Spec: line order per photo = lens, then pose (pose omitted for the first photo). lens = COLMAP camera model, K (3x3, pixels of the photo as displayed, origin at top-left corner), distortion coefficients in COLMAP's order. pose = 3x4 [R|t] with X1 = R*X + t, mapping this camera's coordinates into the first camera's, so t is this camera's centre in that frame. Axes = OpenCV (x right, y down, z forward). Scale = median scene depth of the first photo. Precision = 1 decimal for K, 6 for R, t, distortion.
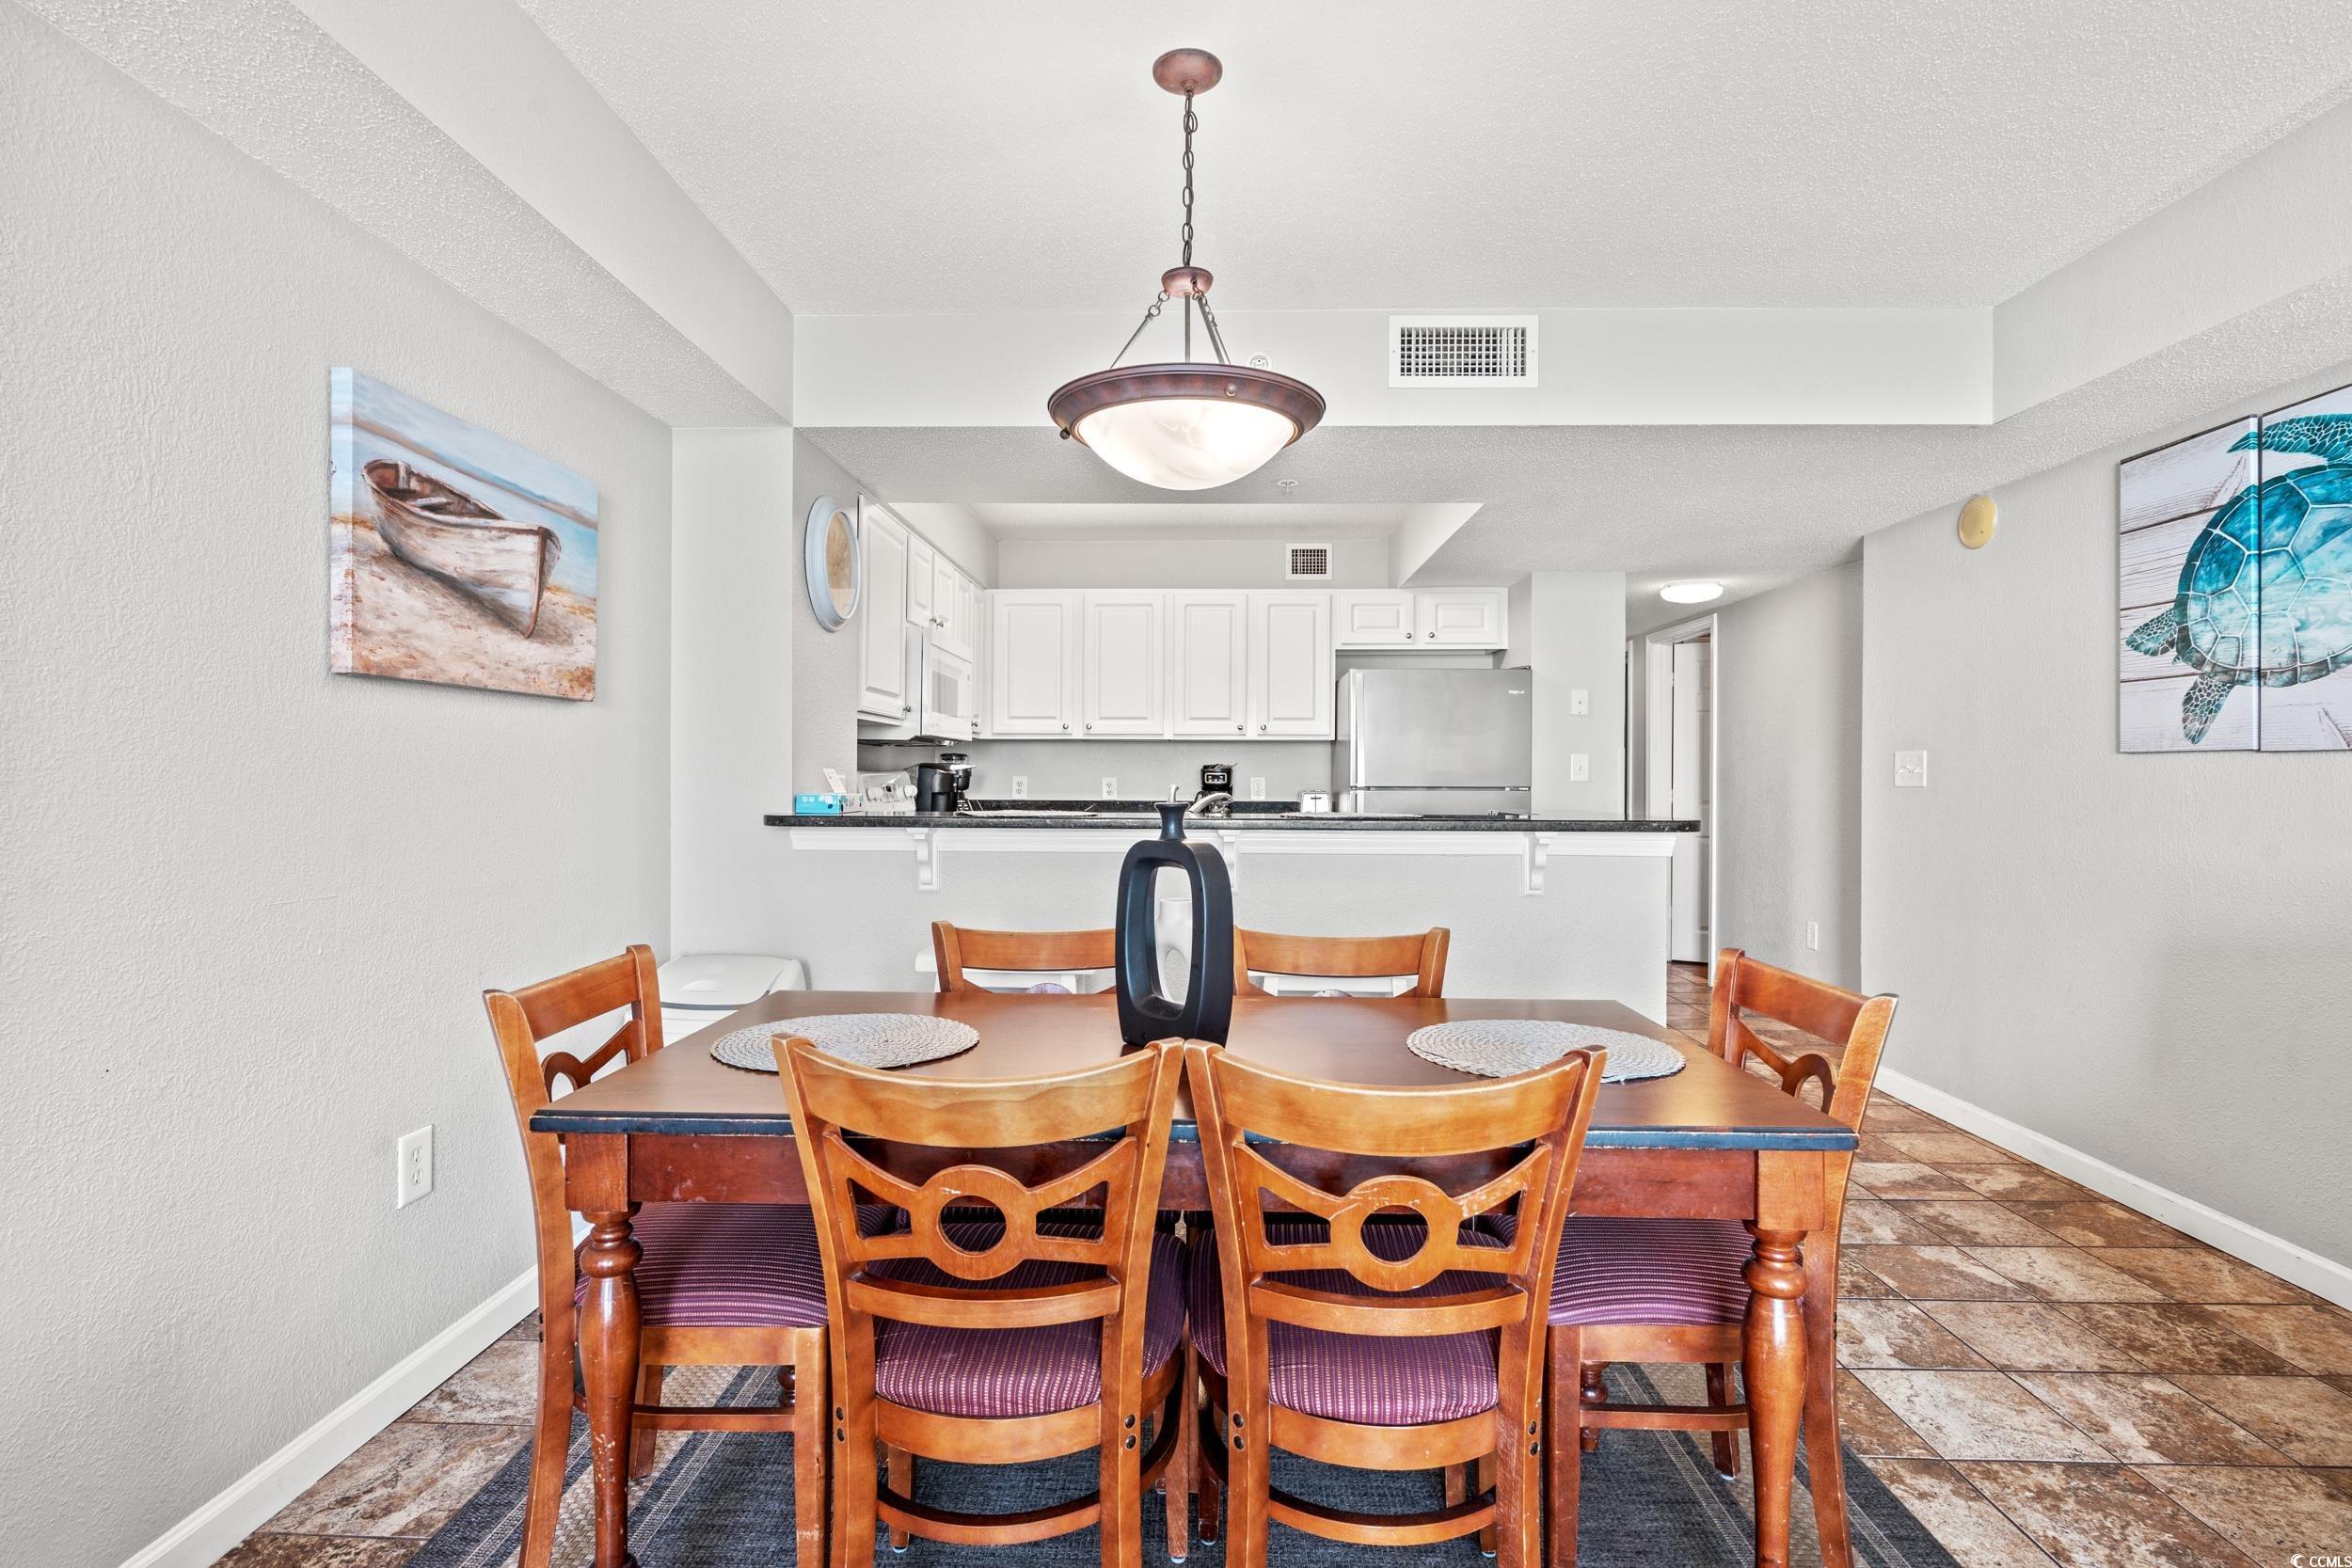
lens RADIAL K [[1137.9, 0, 1185.0], [0, 1137.9, 784.1], [0, 0, 1]] dist [-0.003357, 0.001087]
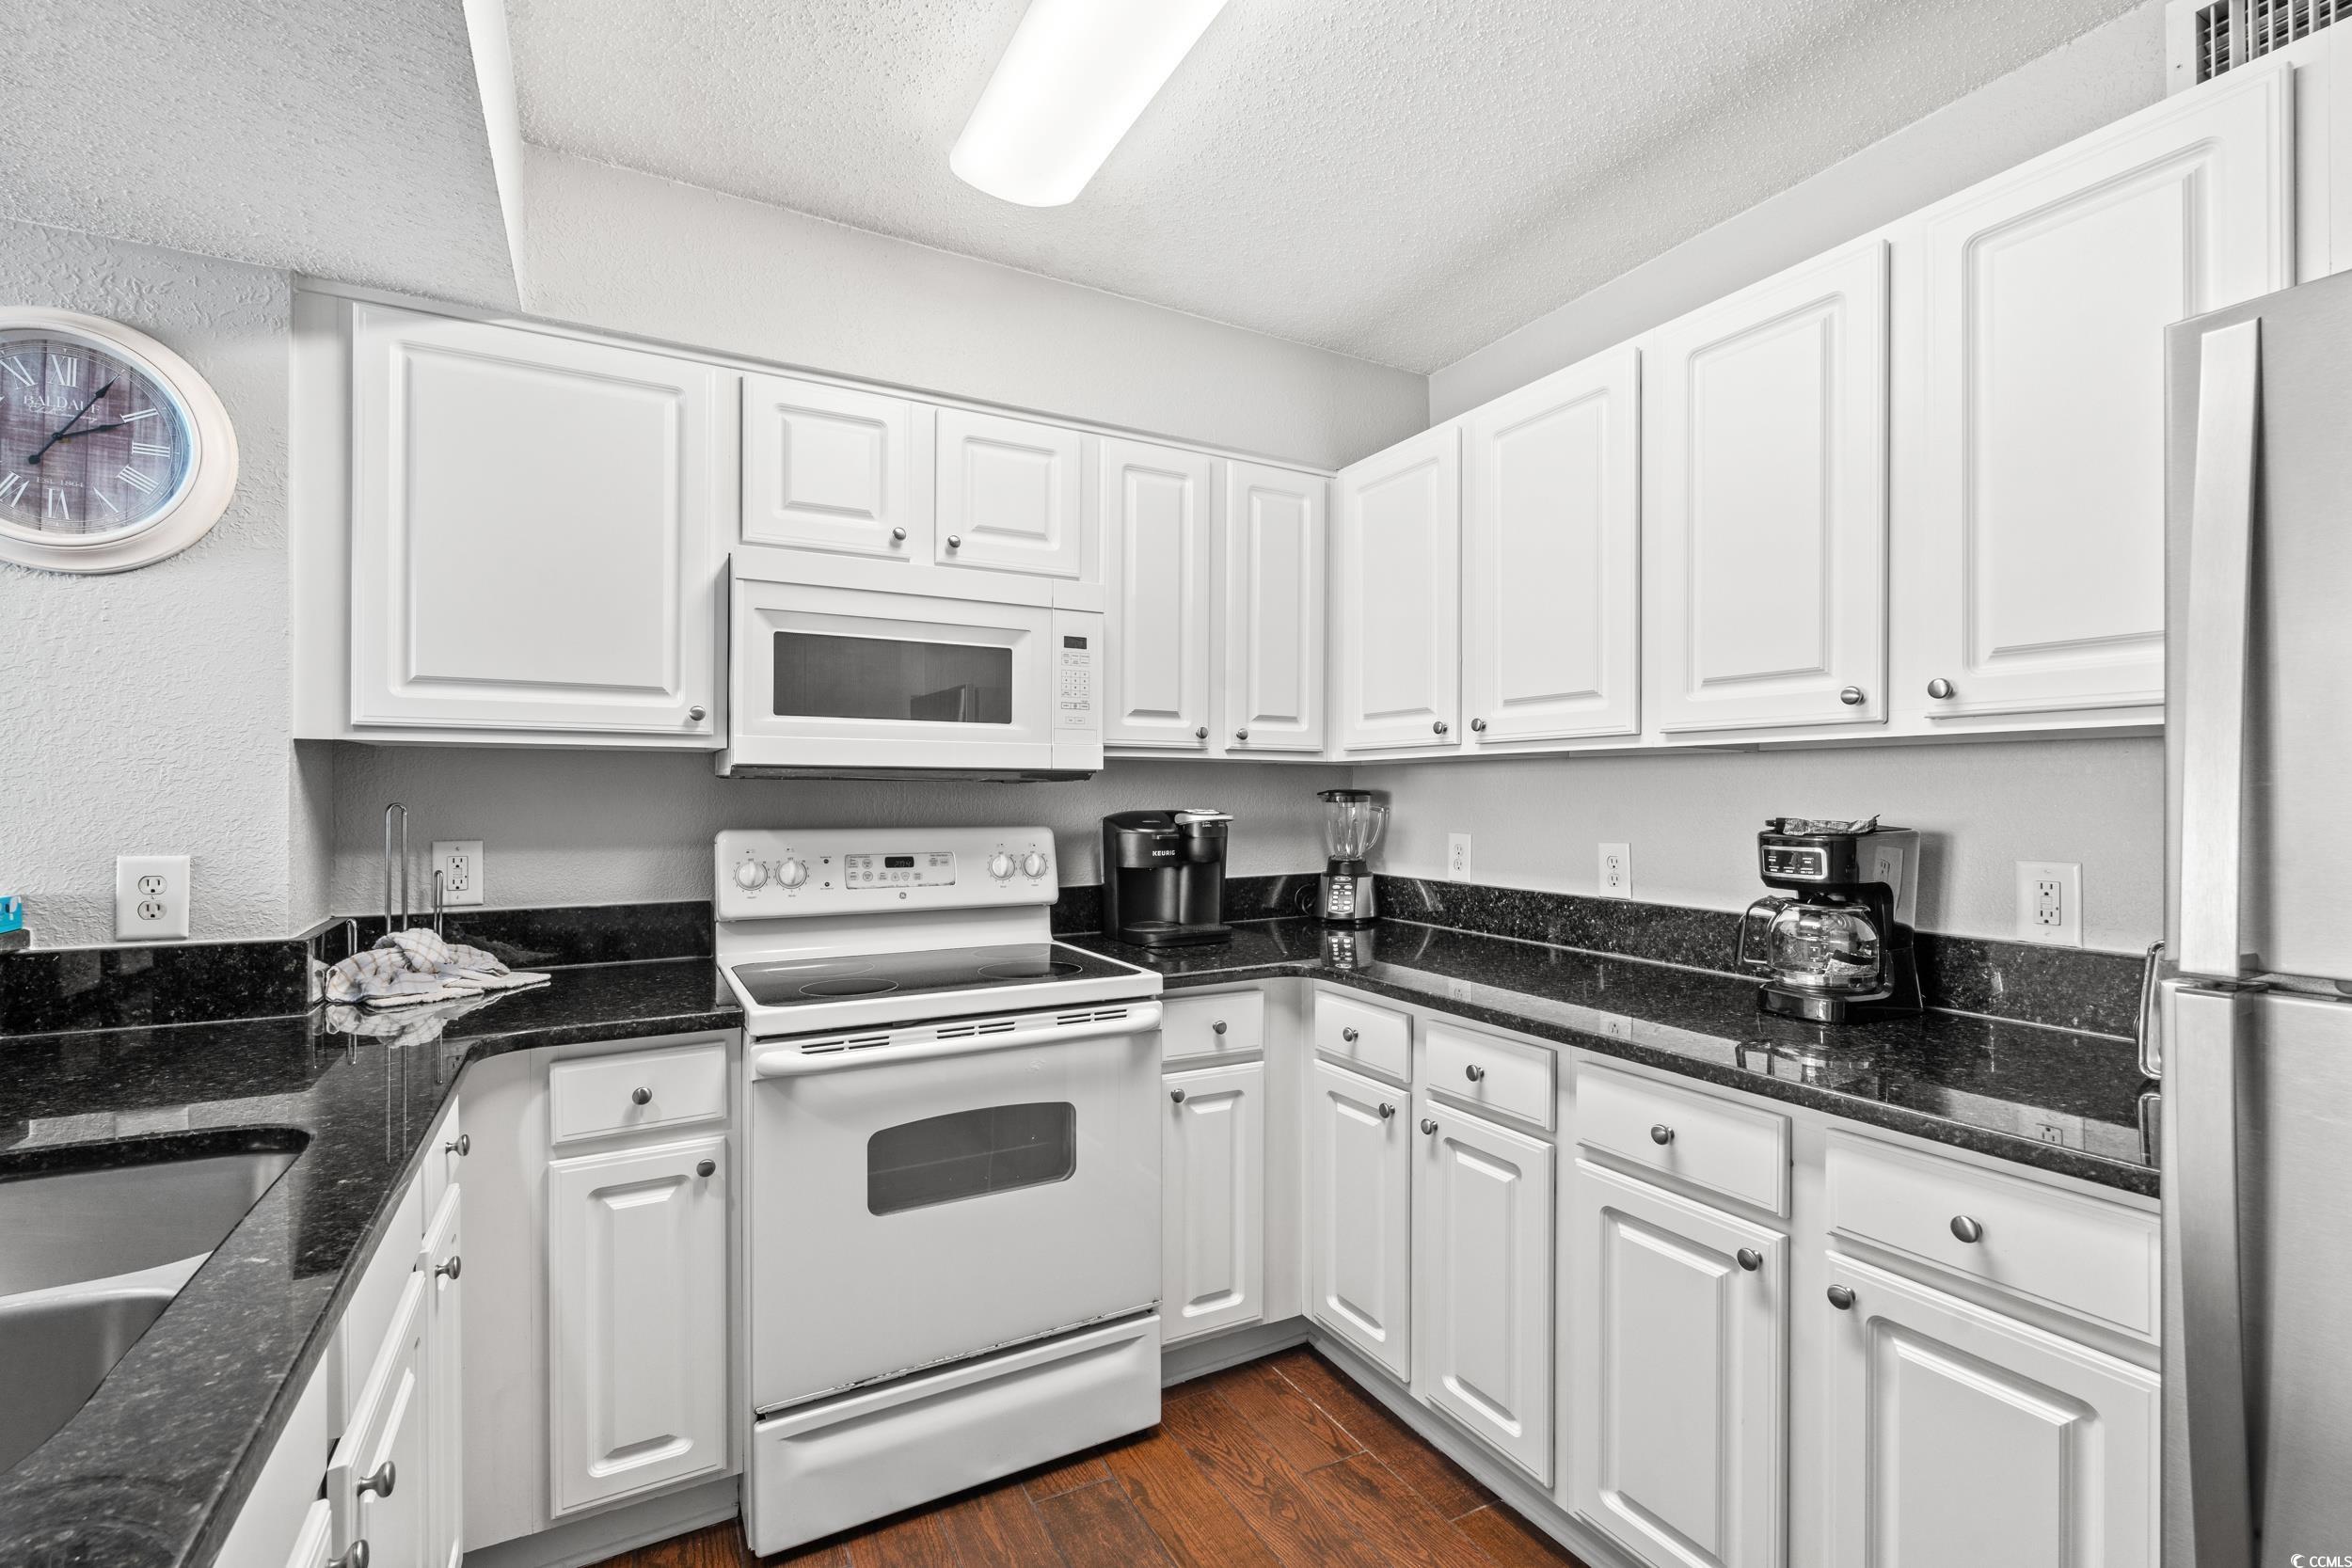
lens RADIAL K [[1028.4, 0, 1173.8], [0, 1028.4, 794.8], [0, 0, 1]] dist [-0.005319, 0.000915]
pose [[0.490147, -0.002934, -0.871635, 0.444117], [-0.006487, 0.999954, -0.007013, -0.049058], [0.871616, 0.009092, 0.490105, 1.646924]]
